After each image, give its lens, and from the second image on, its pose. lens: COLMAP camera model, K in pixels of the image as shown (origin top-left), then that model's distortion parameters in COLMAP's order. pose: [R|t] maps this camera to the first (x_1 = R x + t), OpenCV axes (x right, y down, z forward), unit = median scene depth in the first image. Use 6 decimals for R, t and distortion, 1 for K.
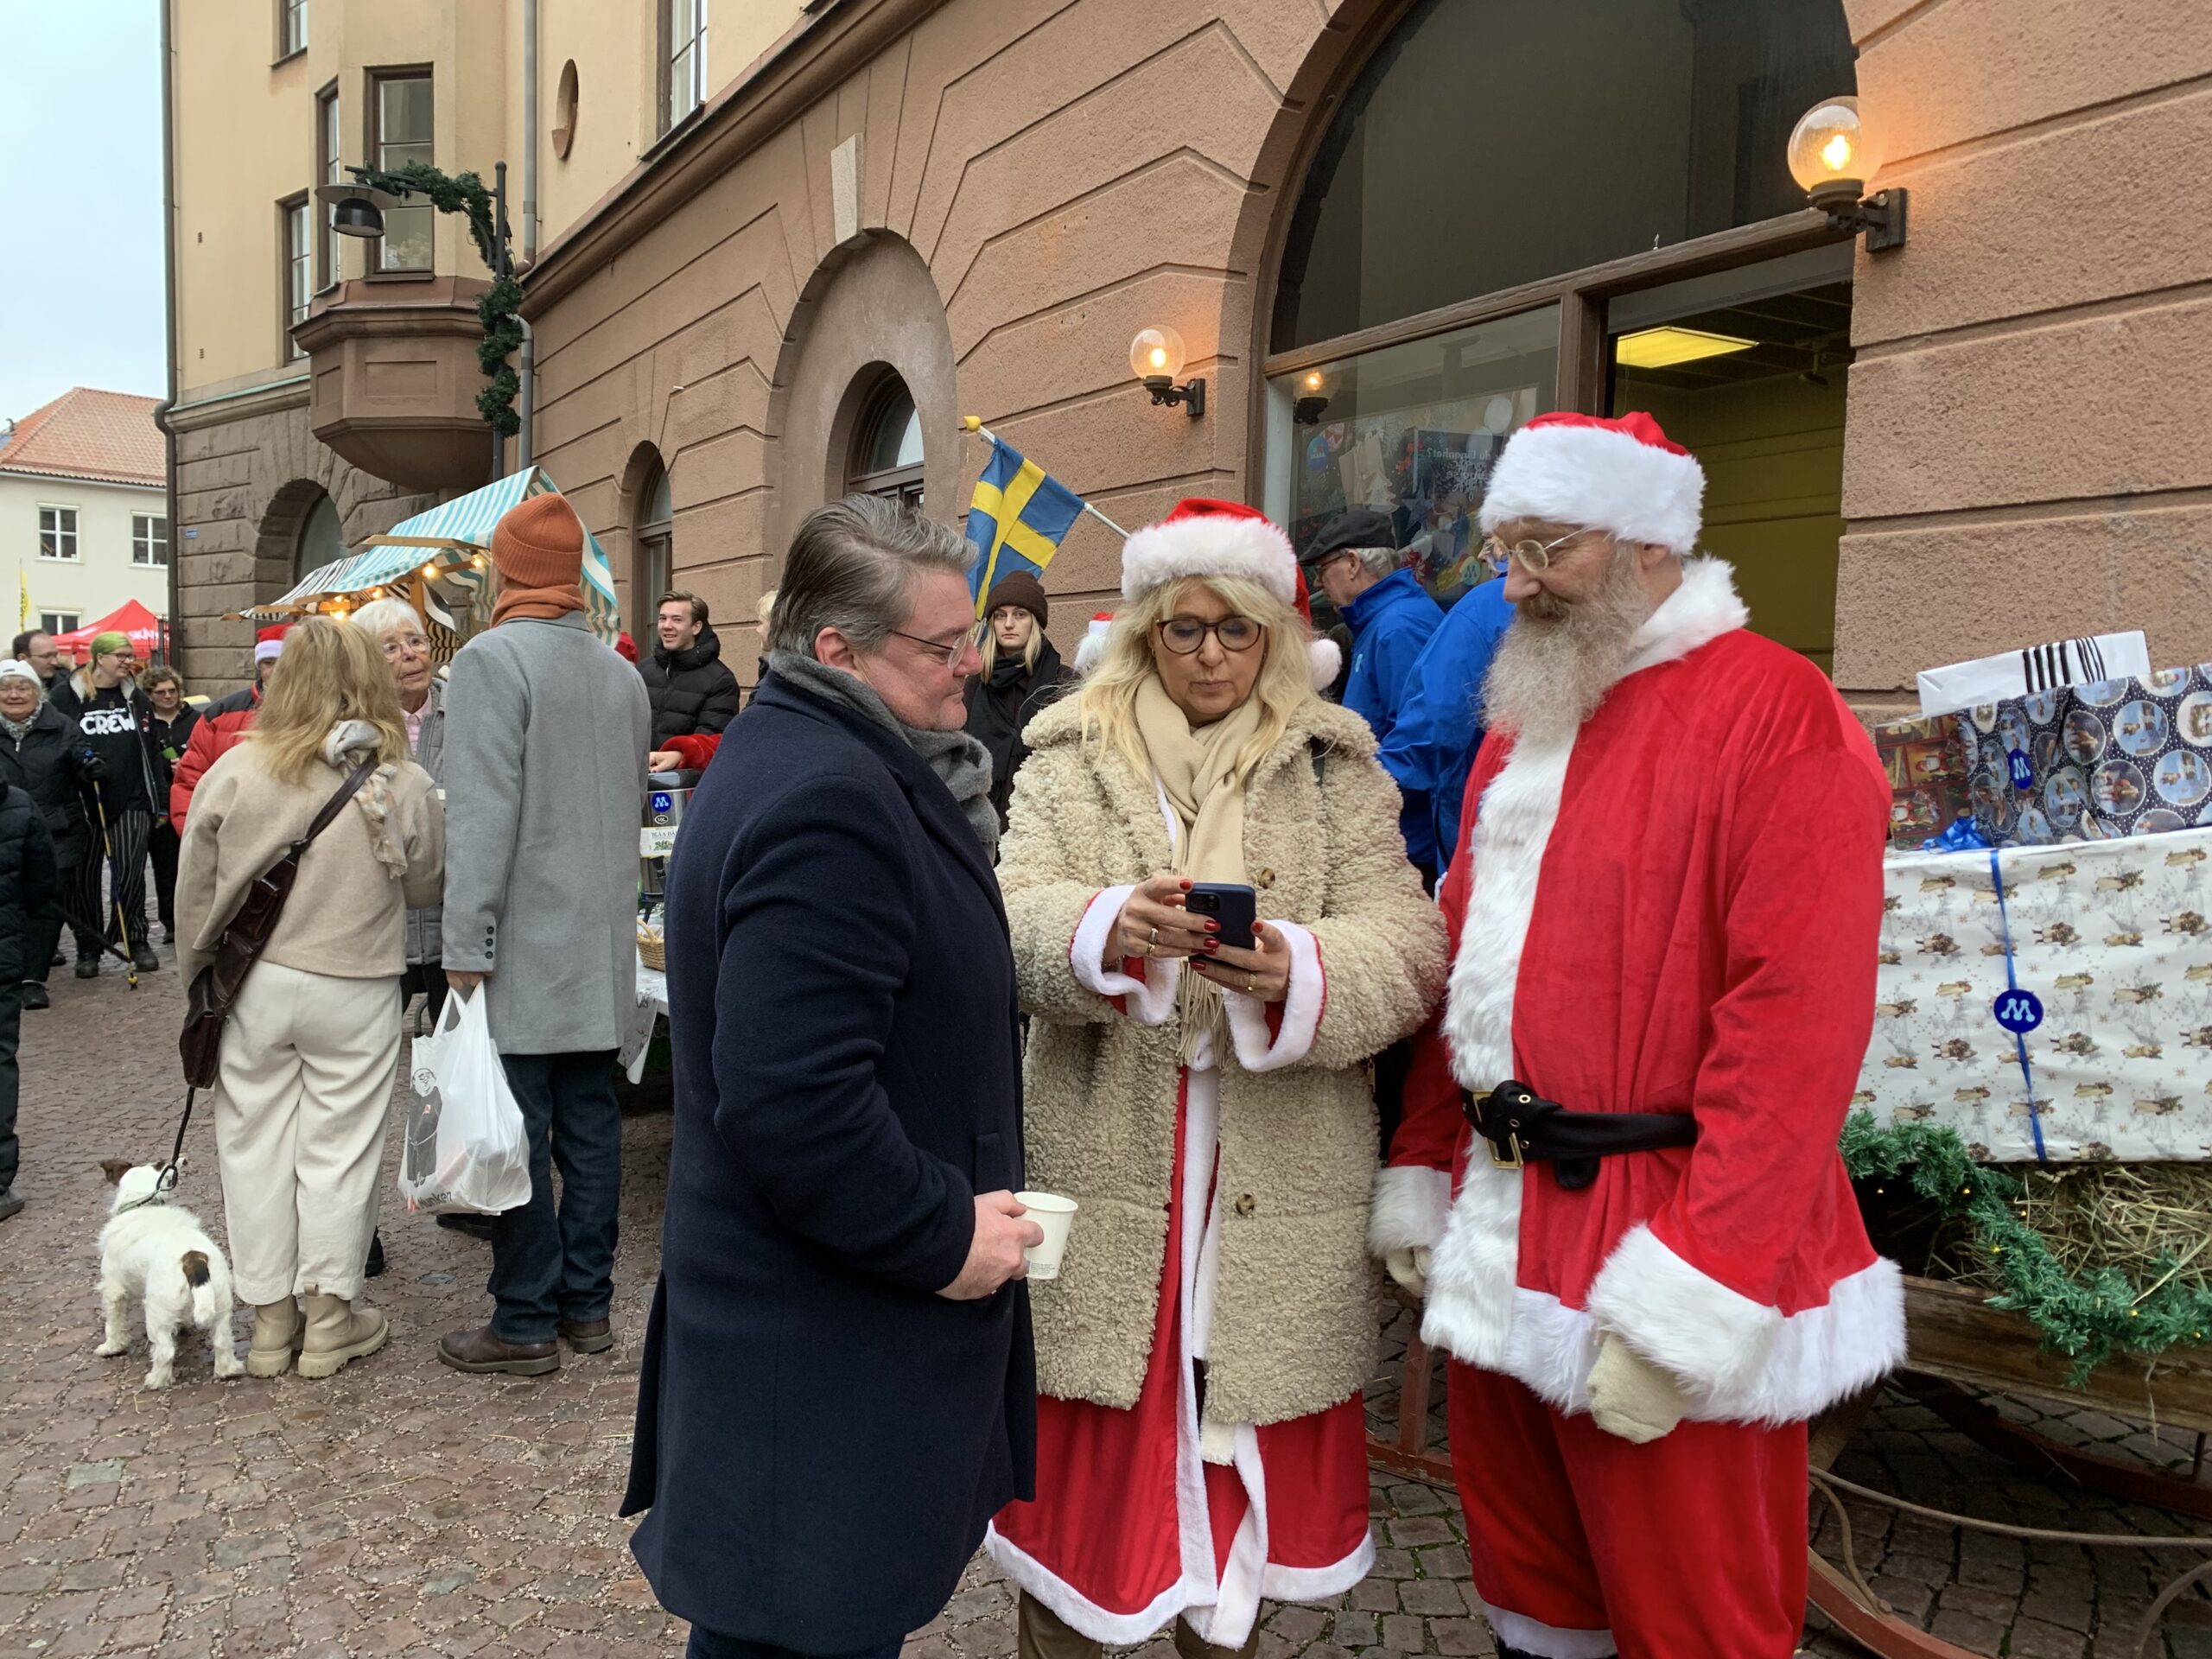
lens RADIAL K [[1676.7, 0, 1106.0], [0, 1676.7, 829.5], [0, 0, 1]] dist [0.056564, -0.061157]
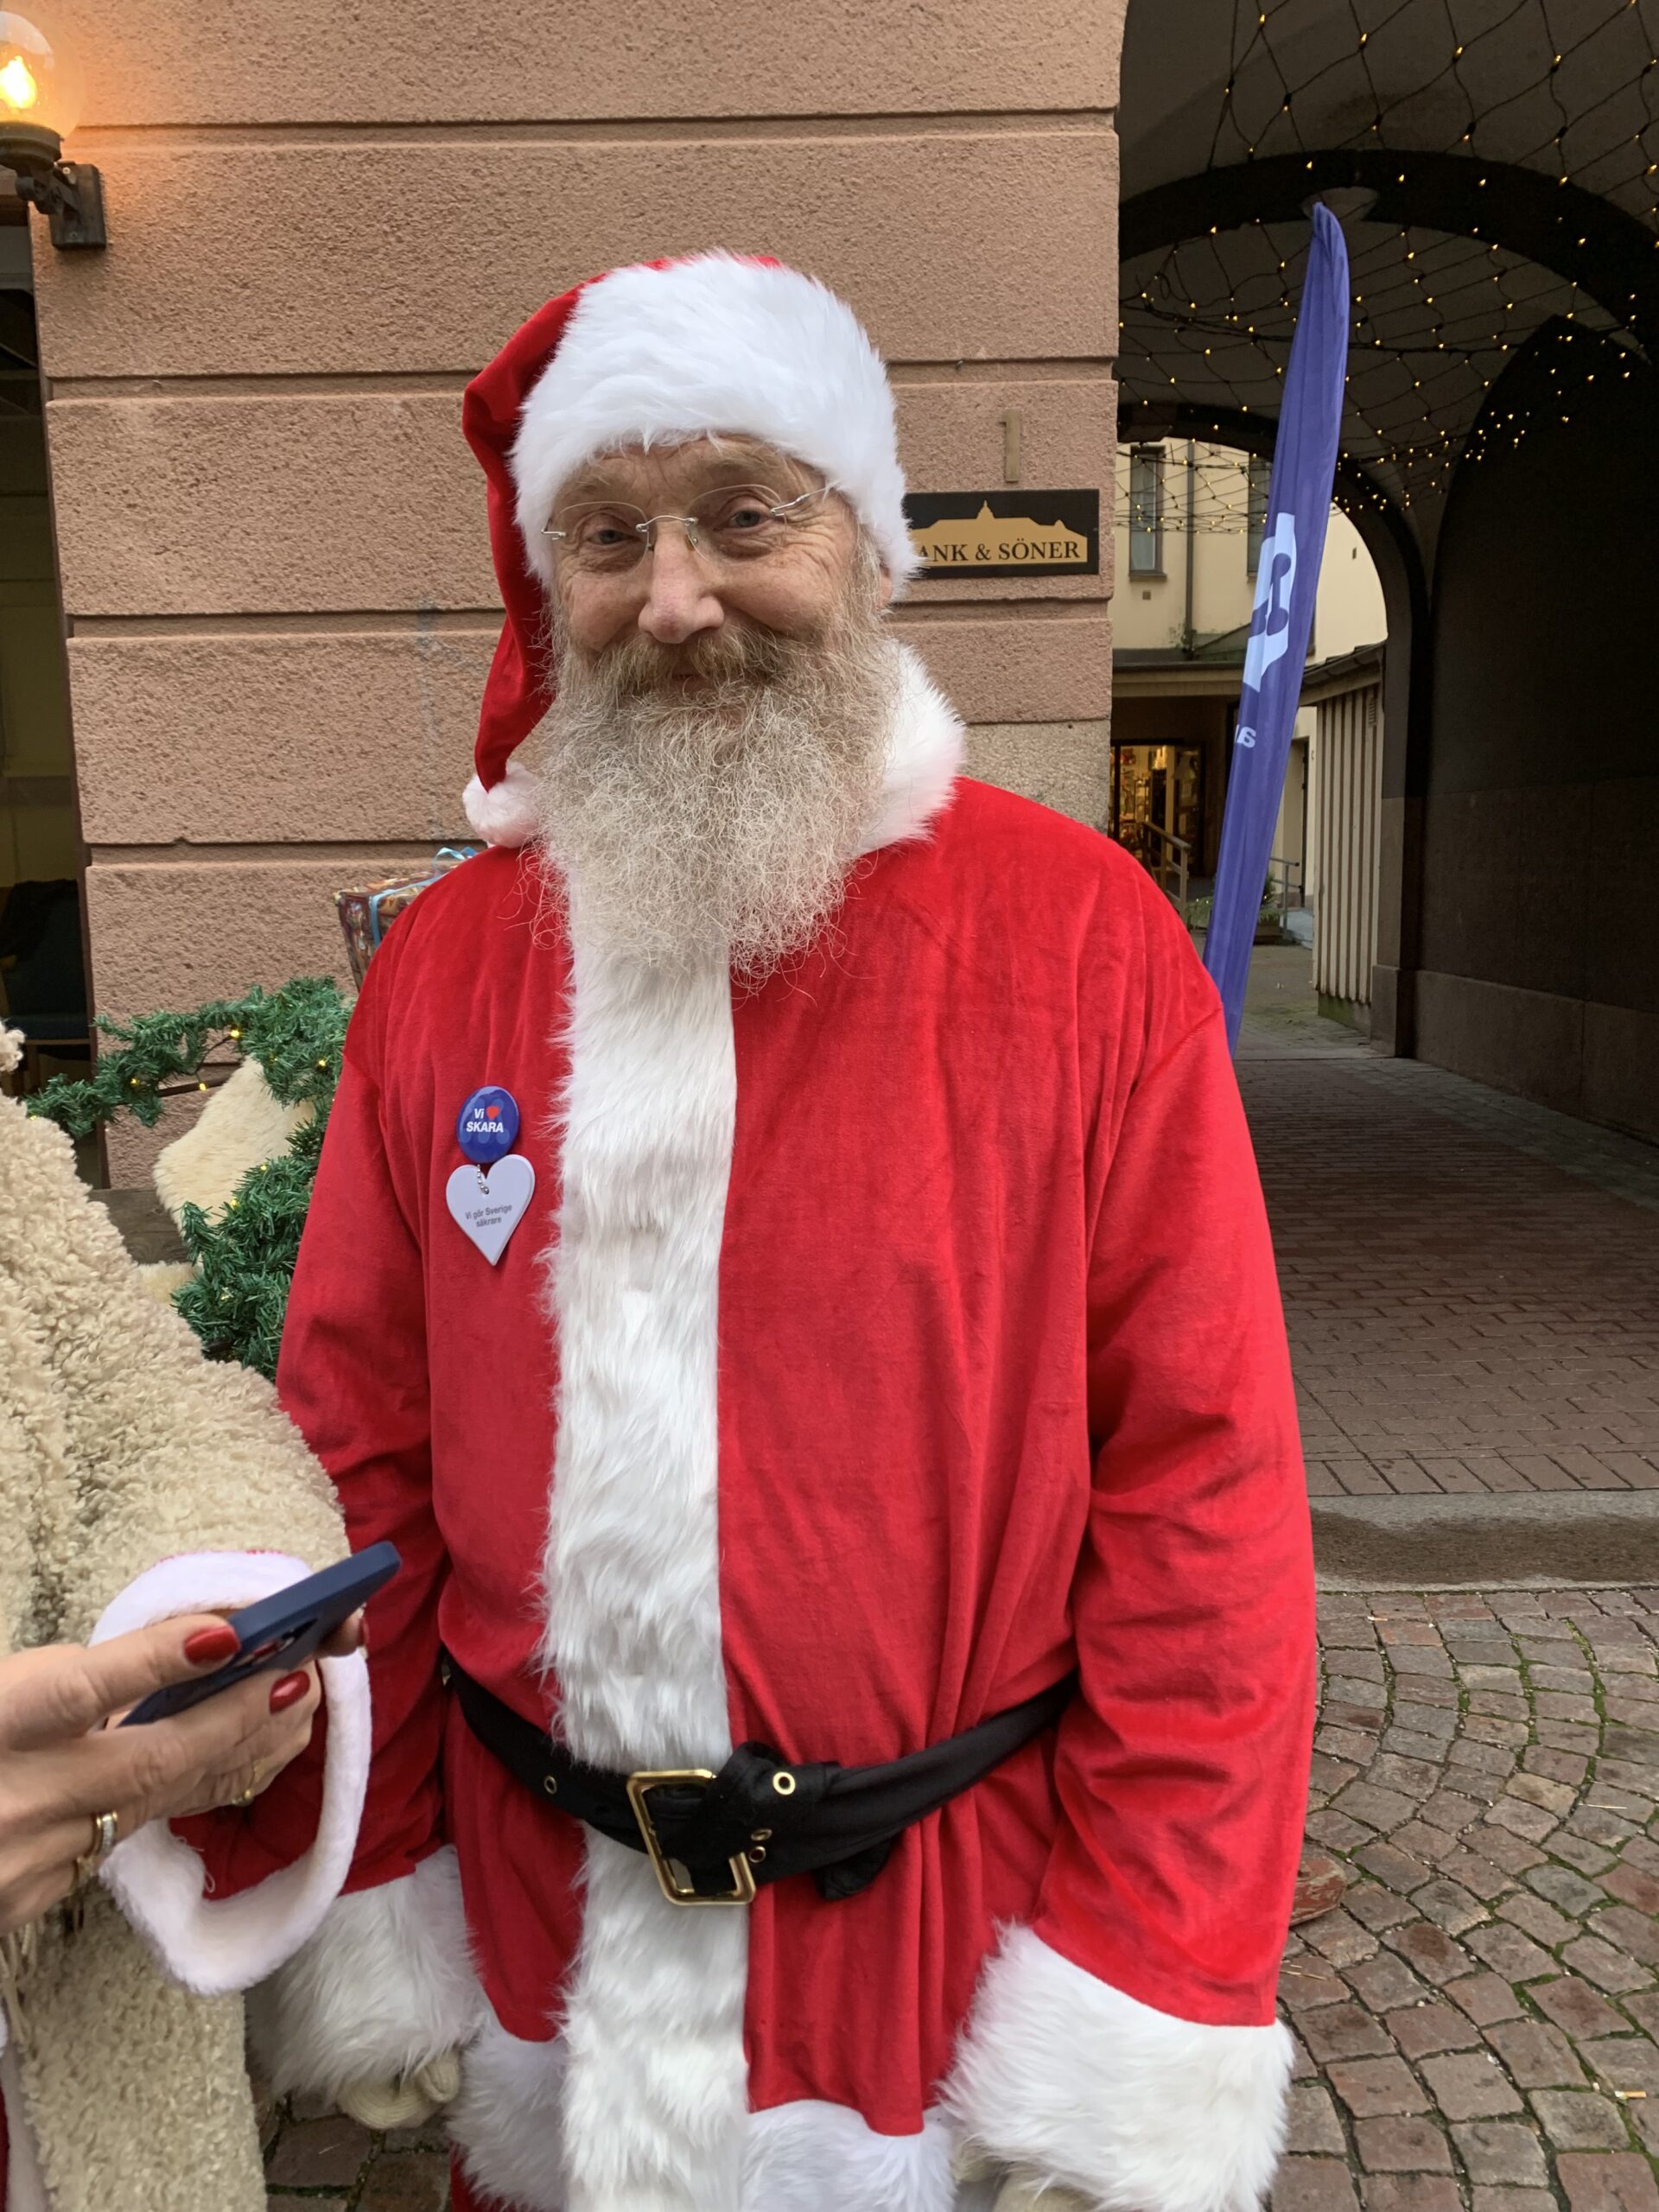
lens RADIAL K [[1698.5, 0, 829.5], [0, 1698.5, 1106.0], [0, 0, 1]] dist [-0.028970, 0.046703]
pose [[0.523553, -0.157766, 0.837258, -0.054374], [0.088324, 0.987461, 0.130838, -0.041568], [-0.847402, 0.005449, 0.530923, 0.358162]]
